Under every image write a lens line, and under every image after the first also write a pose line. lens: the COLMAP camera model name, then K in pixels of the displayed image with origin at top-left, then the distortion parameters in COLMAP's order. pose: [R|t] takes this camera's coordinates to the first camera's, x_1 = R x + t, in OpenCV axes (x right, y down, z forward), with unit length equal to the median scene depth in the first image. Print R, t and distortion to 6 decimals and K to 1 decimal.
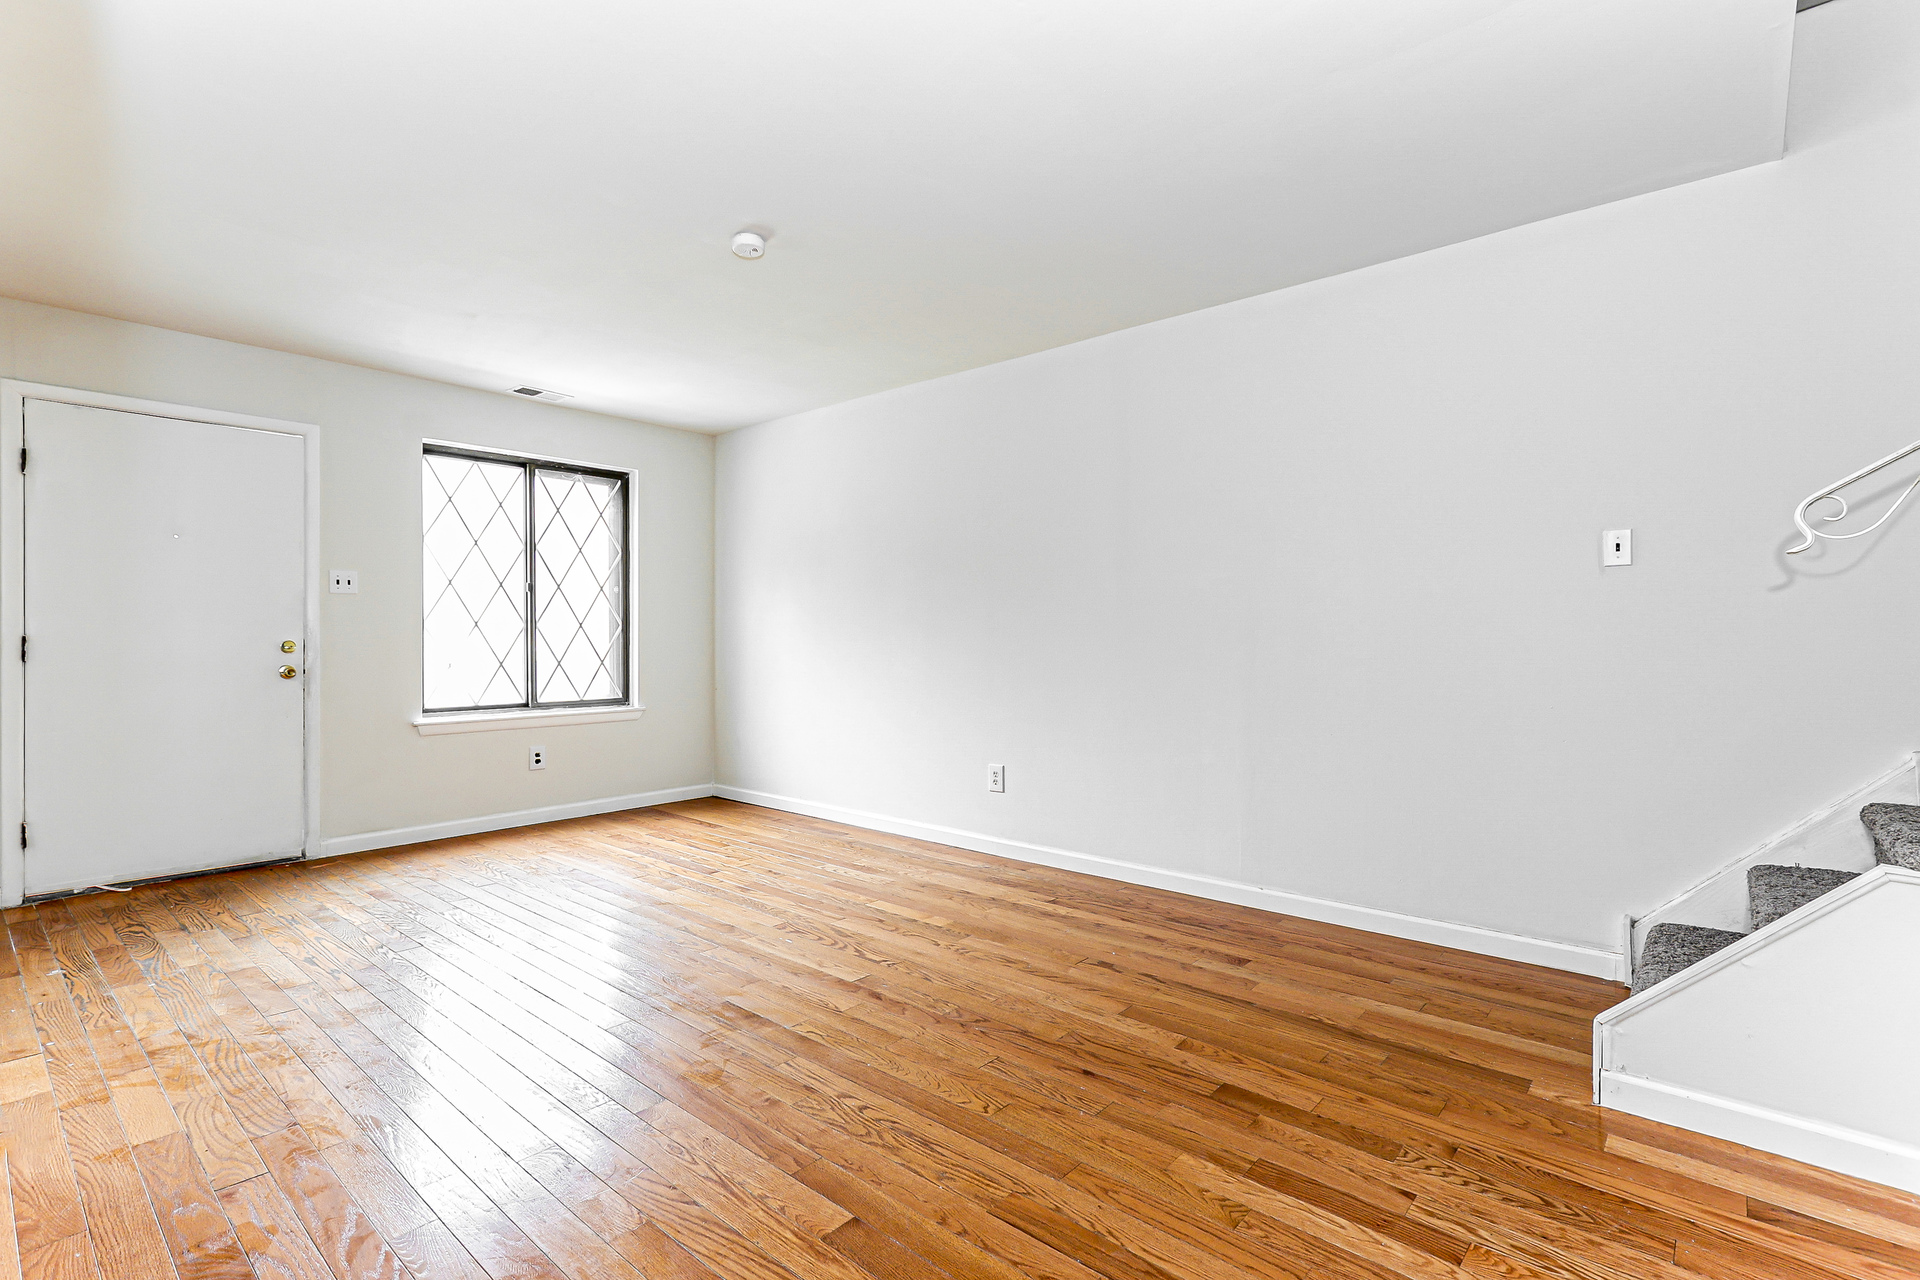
lens RADIAL K [[891.6, 0, 971.4], [0, 891.6, 647.0], [0, 0, 1]] dist [0.003851, 0.000151]
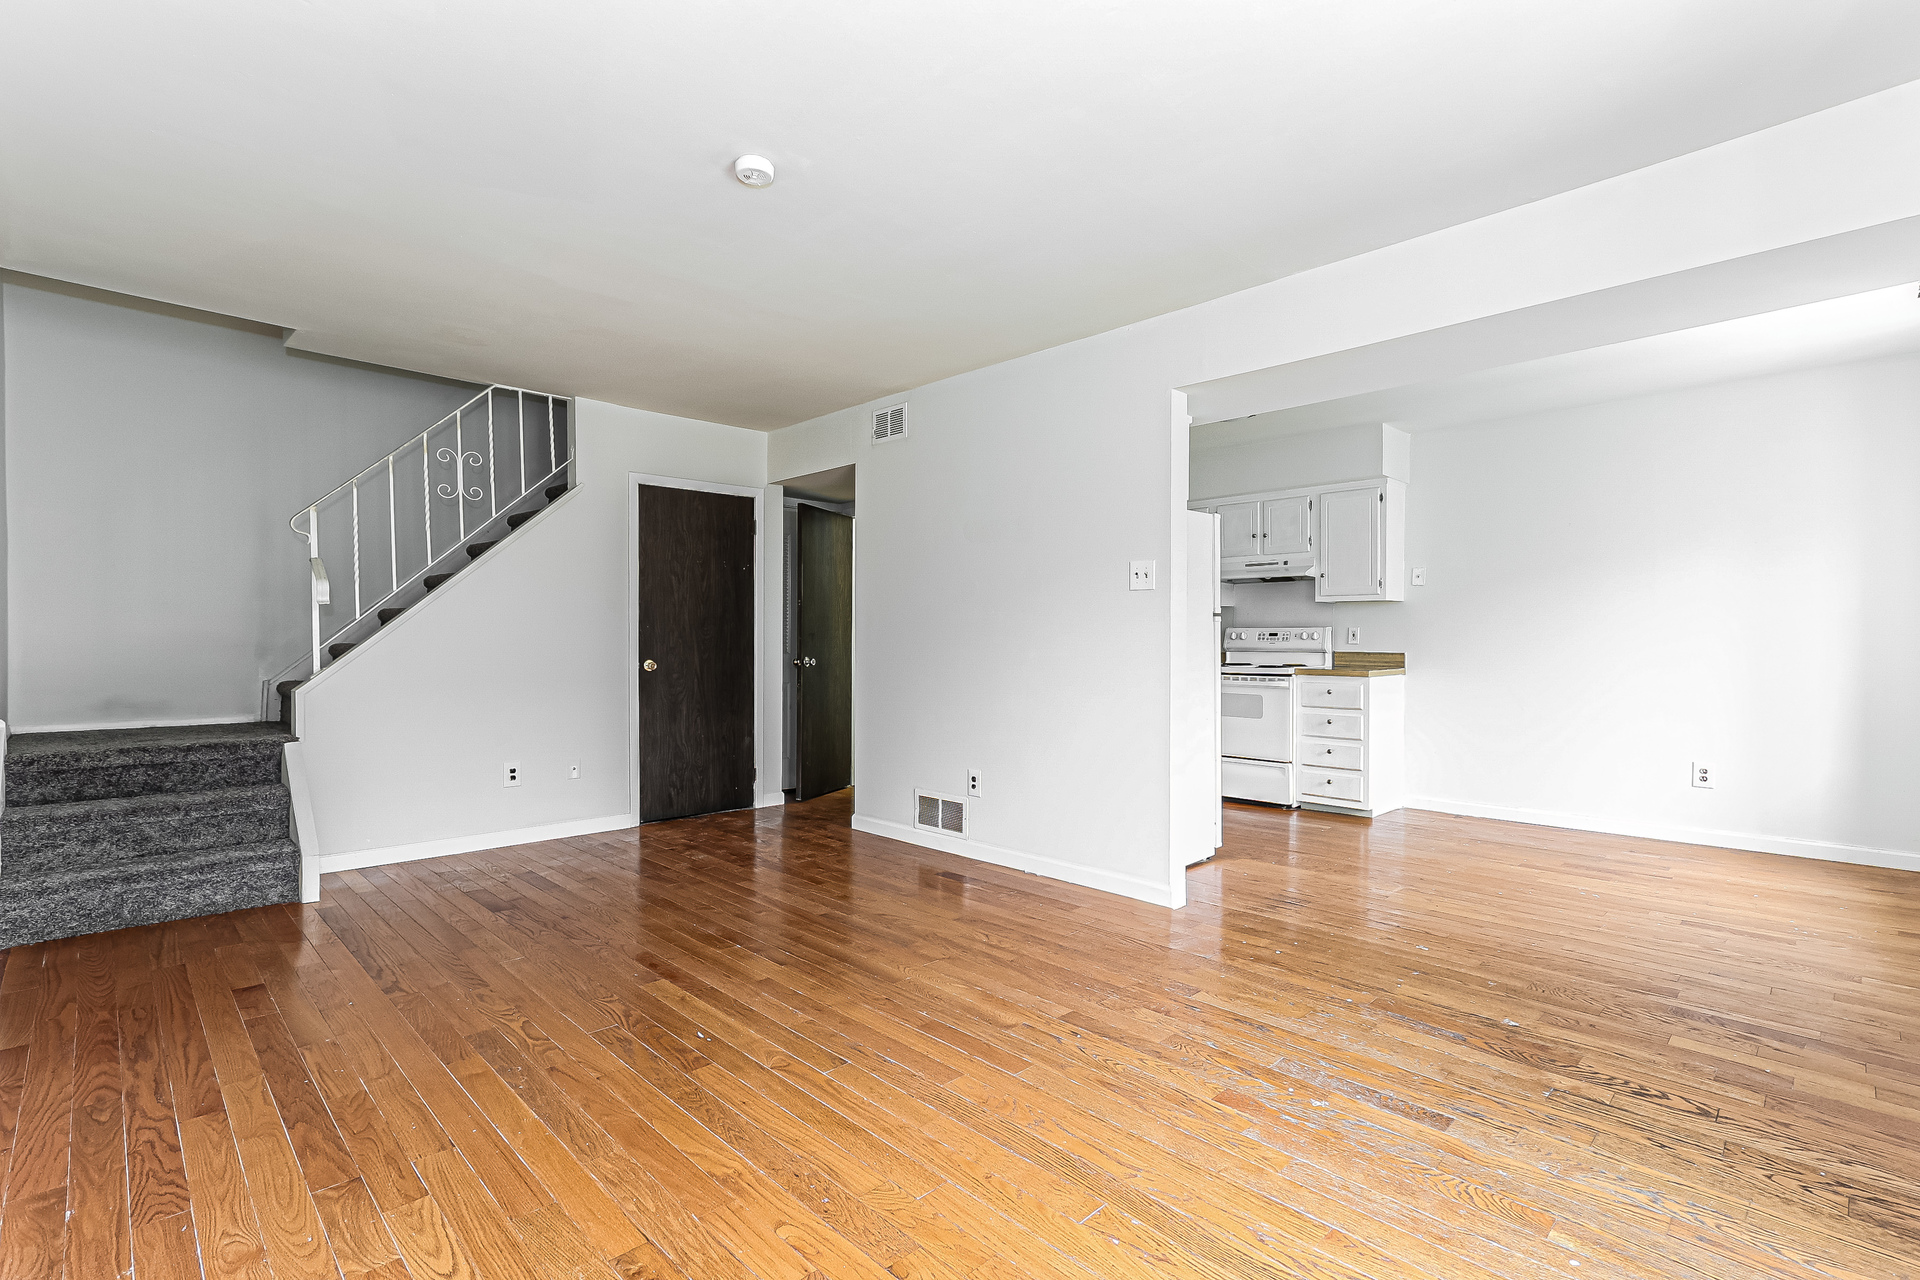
lens RADIAL K [[882.7, 0, 955.3], [0, 882.7, 636.2], [0, 0, 1]] dist [0.000751, 0.000866]
pose [[-0.996488, 0.003215, 0.083670, -0.434786], [0.002803, 0.999983, -0.005049, -0.009754], [-0.083685, -0.004796, -0.996481, 1.564125]]
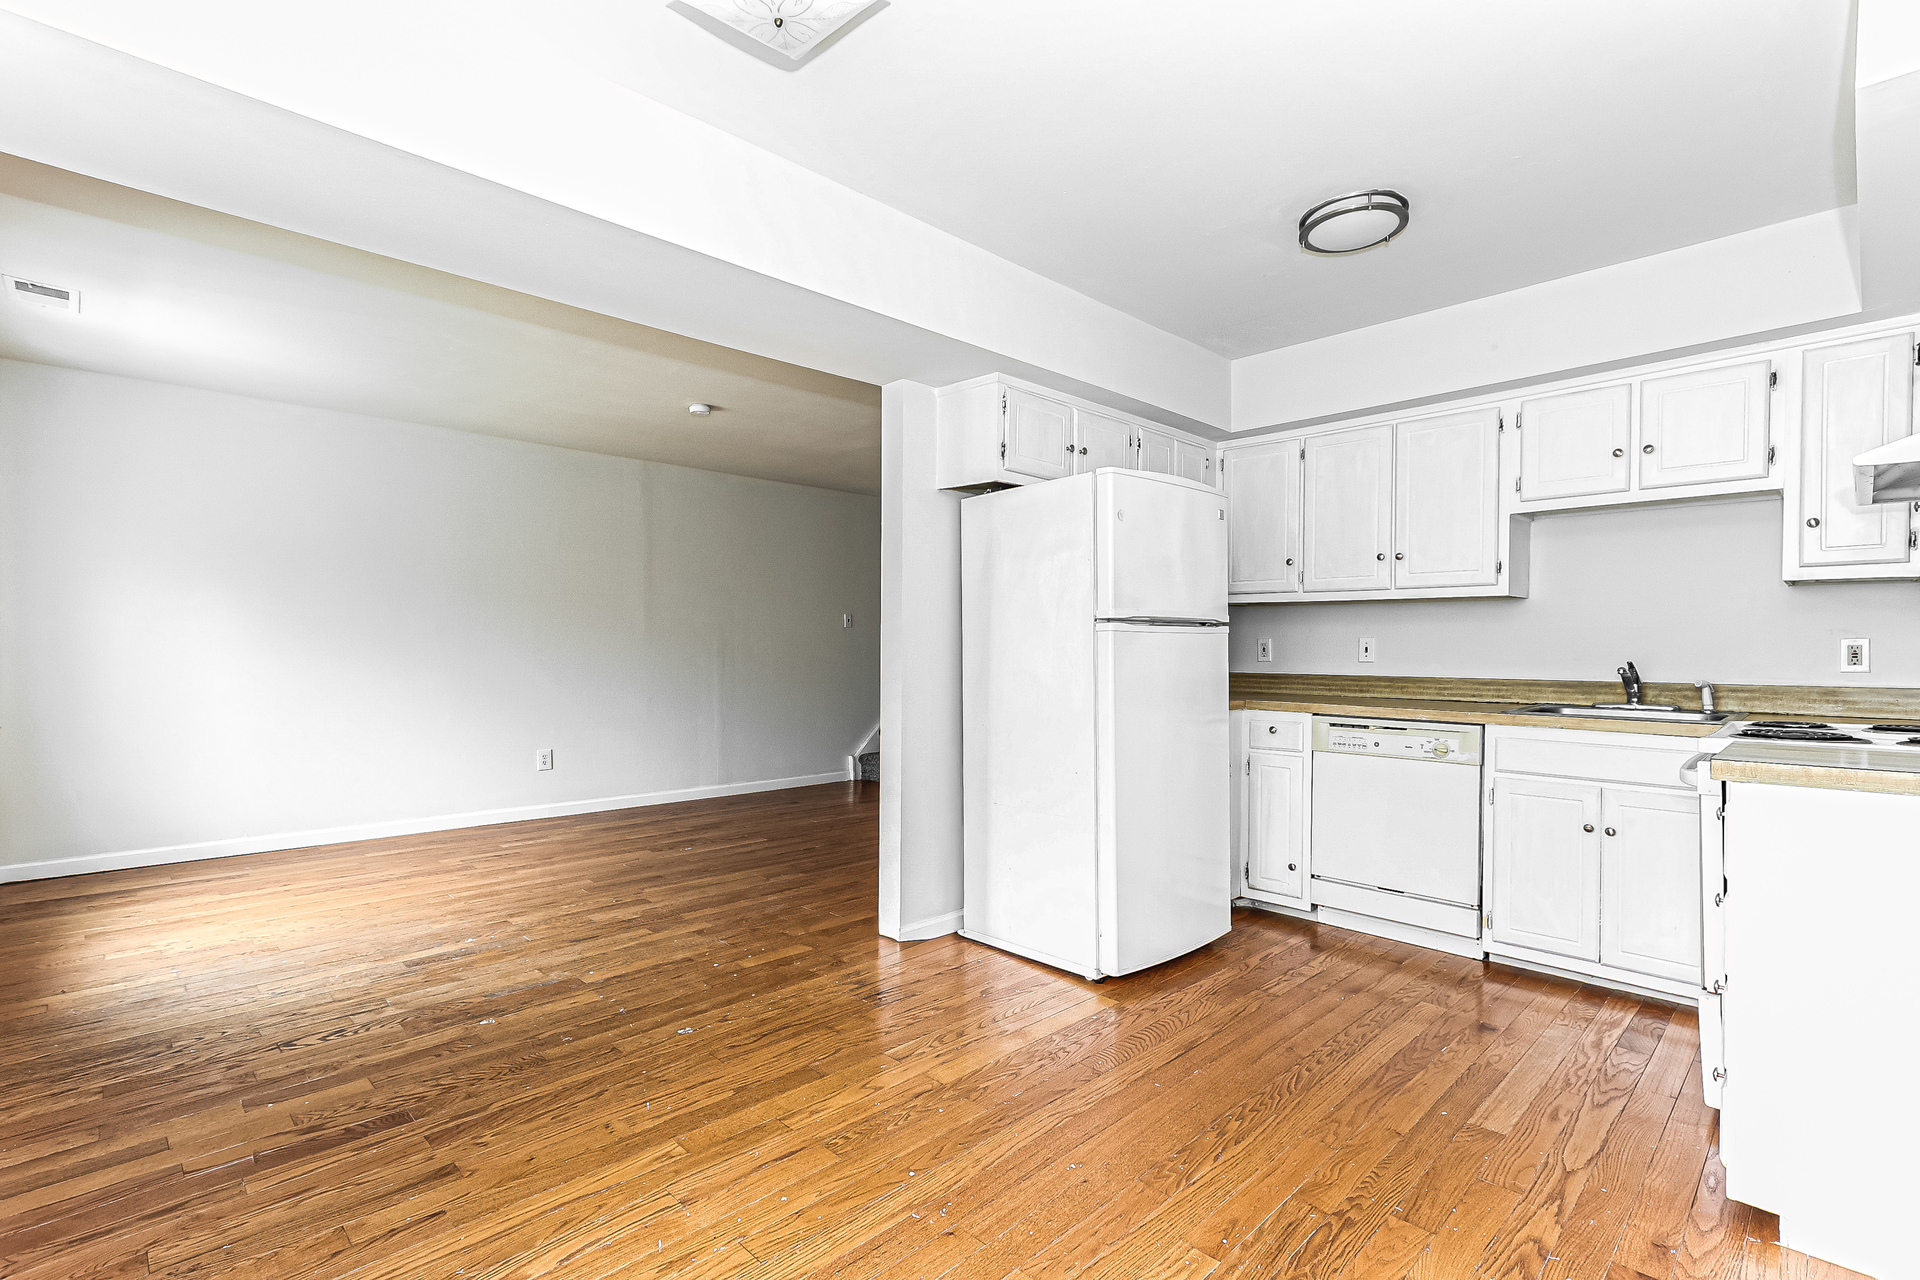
lens RADIAL K [[891.6, 0, 971.4], [0, 891.6, 647.0], [0, 0, 1]] dist [0.003851, 0.000151]
pose [[0.074427, 0.006687, 0.997204, -1.551954], [-0.000376, 0.999978, -0.006678, -0.012790], [-0.997226, 0.000123, 0.074428, 0.343680]]
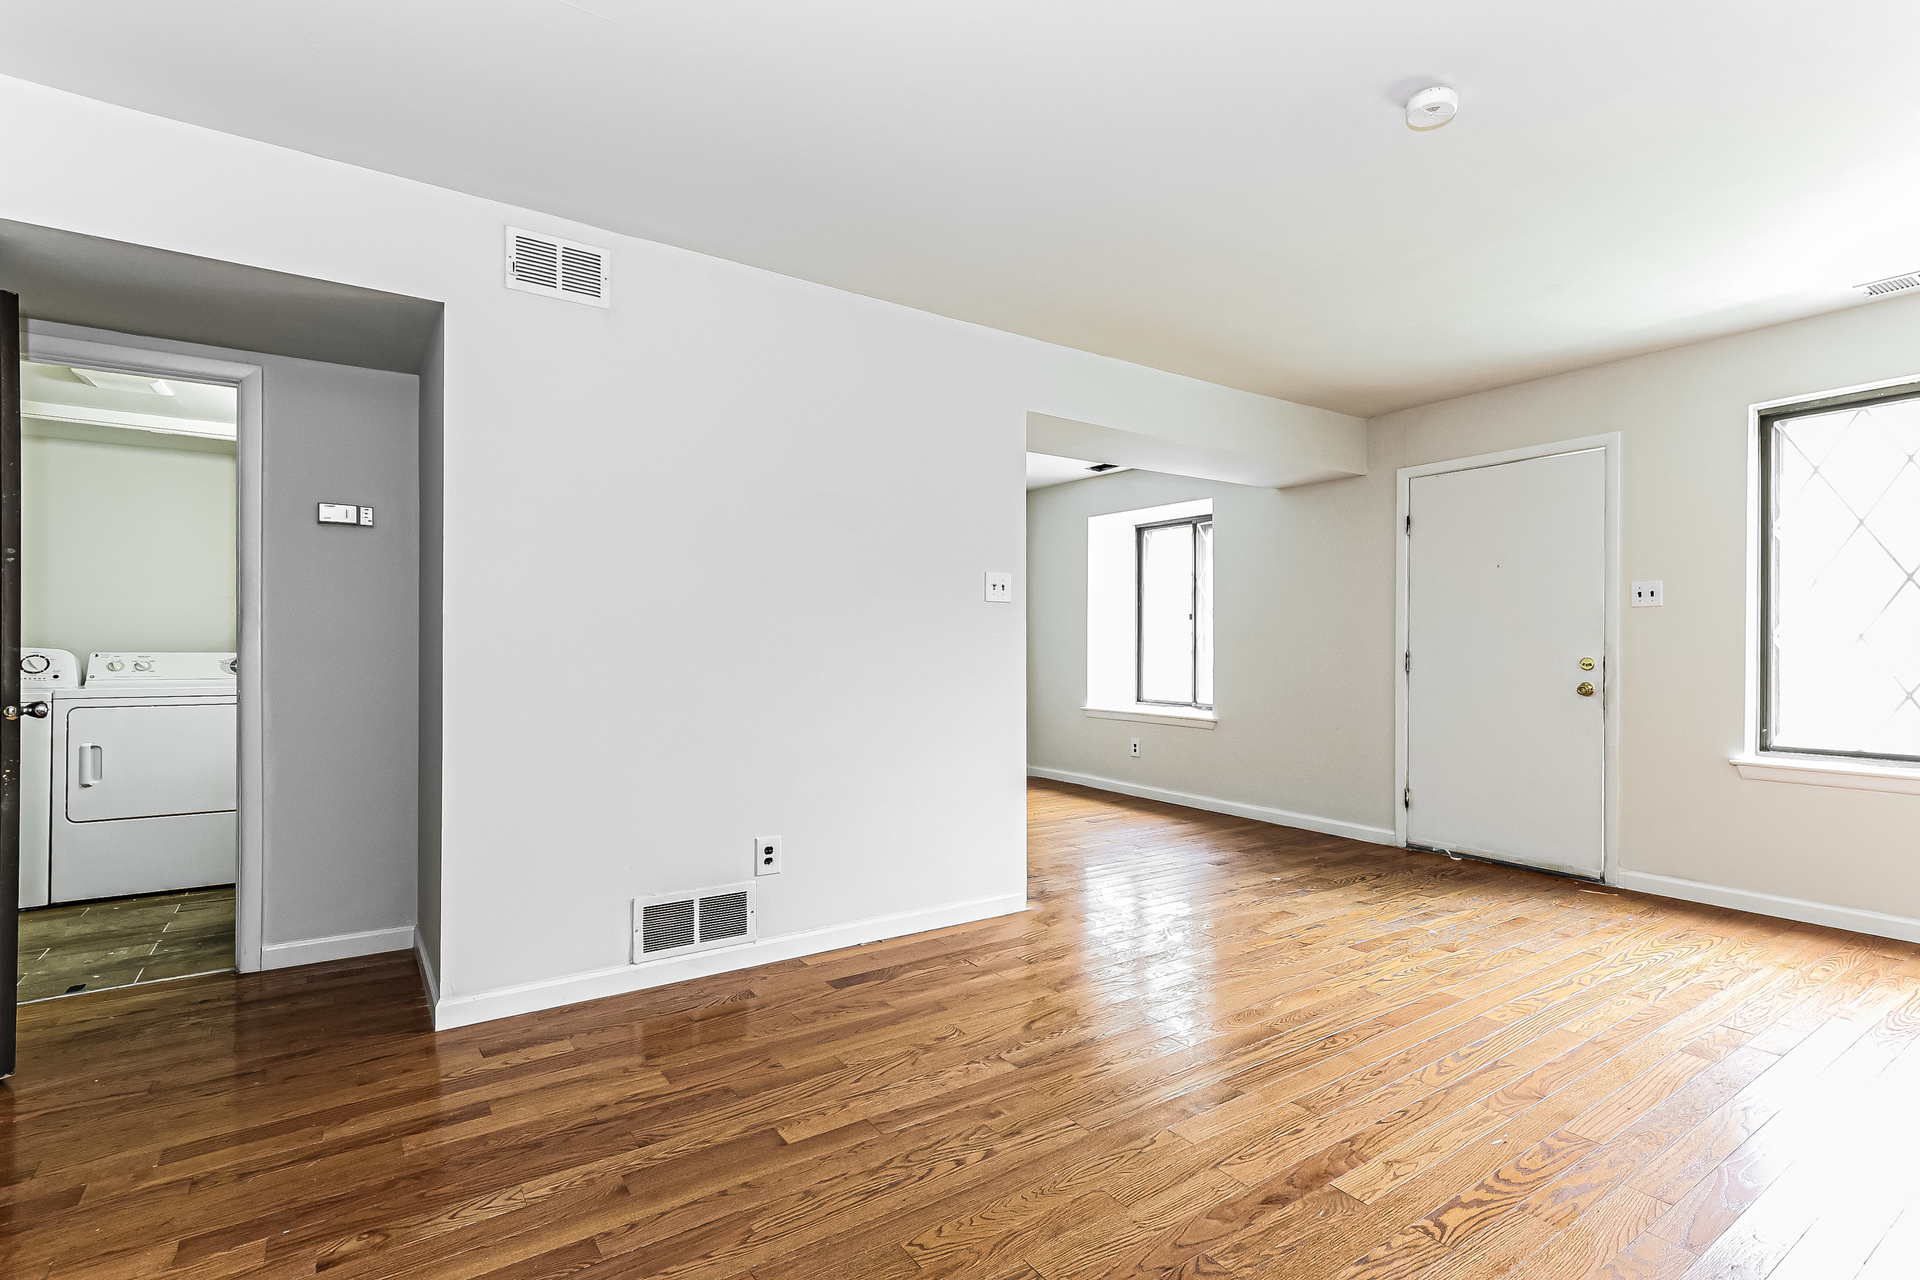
lens RADIAL K [[884.2, 0, 953.6], [0, 884.2, 646.7], [0, 0, 1]] dist [0.008702, 0.000303]
pose [[-0.248251, -0.000724, -0.968695, 0.454529], [-0.008905, 0.999959, 0.001535, -0.018096], [0.968655, 0.009007, -0.248247, 0.702049]]
